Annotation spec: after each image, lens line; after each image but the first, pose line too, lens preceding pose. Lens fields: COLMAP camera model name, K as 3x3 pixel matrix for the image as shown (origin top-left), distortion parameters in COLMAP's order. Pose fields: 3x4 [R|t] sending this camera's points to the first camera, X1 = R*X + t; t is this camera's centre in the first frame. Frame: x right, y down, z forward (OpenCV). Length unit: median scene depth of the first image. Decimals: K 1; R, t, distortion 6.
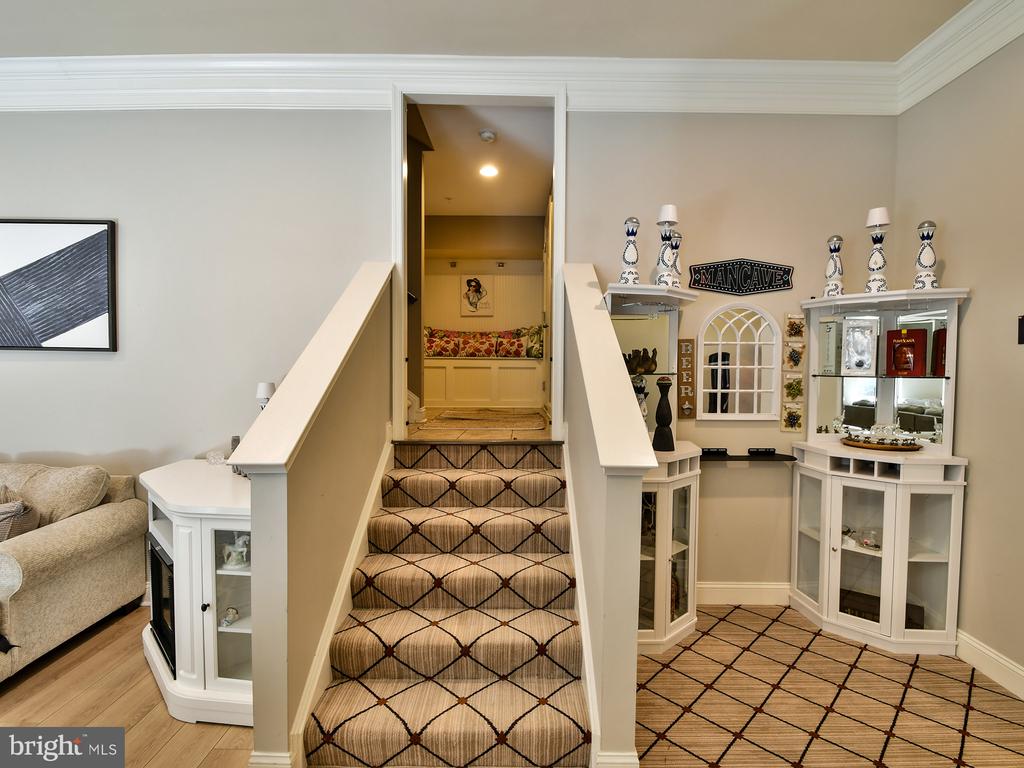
lens RADIAL K [[505.2, 0, 517.3], [0, 505.2, 381.7], [0, 0, 1]] dist [0.025649, -0.029371]
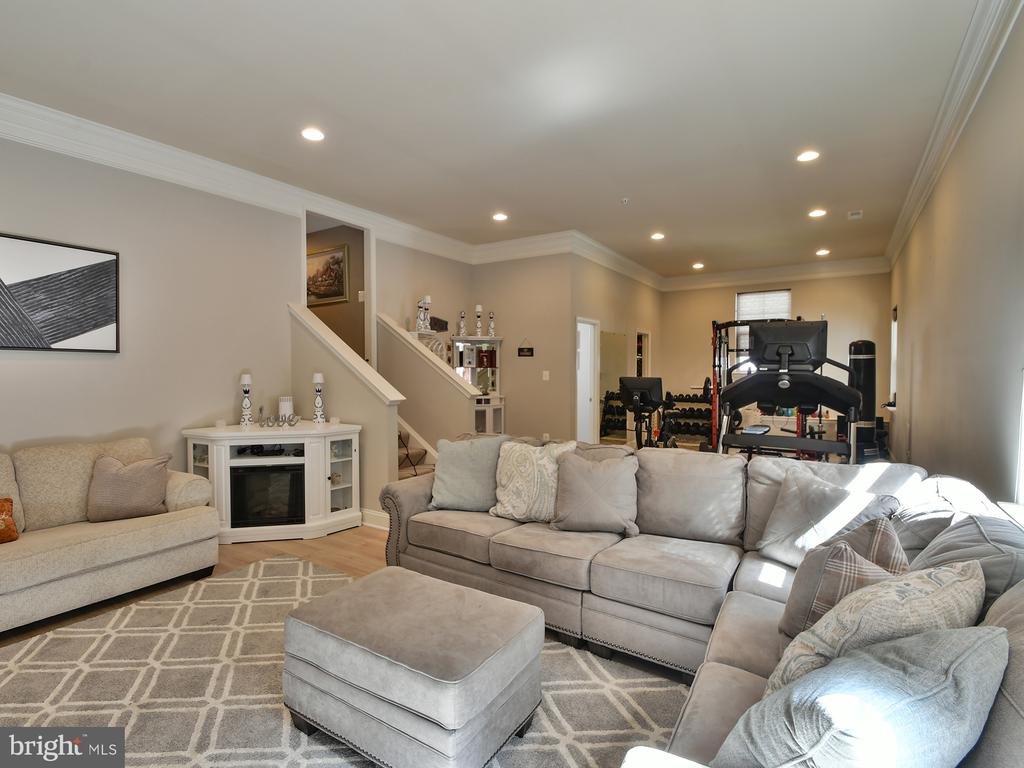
lens RADIAL K [[505.2, 0, 517.3], [0, 505.2, 381.7], [0, 0, 1]] dist [0.025649, -0.029371]
pose [[0.538699, -0.030500, 0.841946, -1.354924], [0.029550, 0.999414, 0.017298, 0.022194], [-0.841980, 0.015561, 0.539284, -0.567614]]
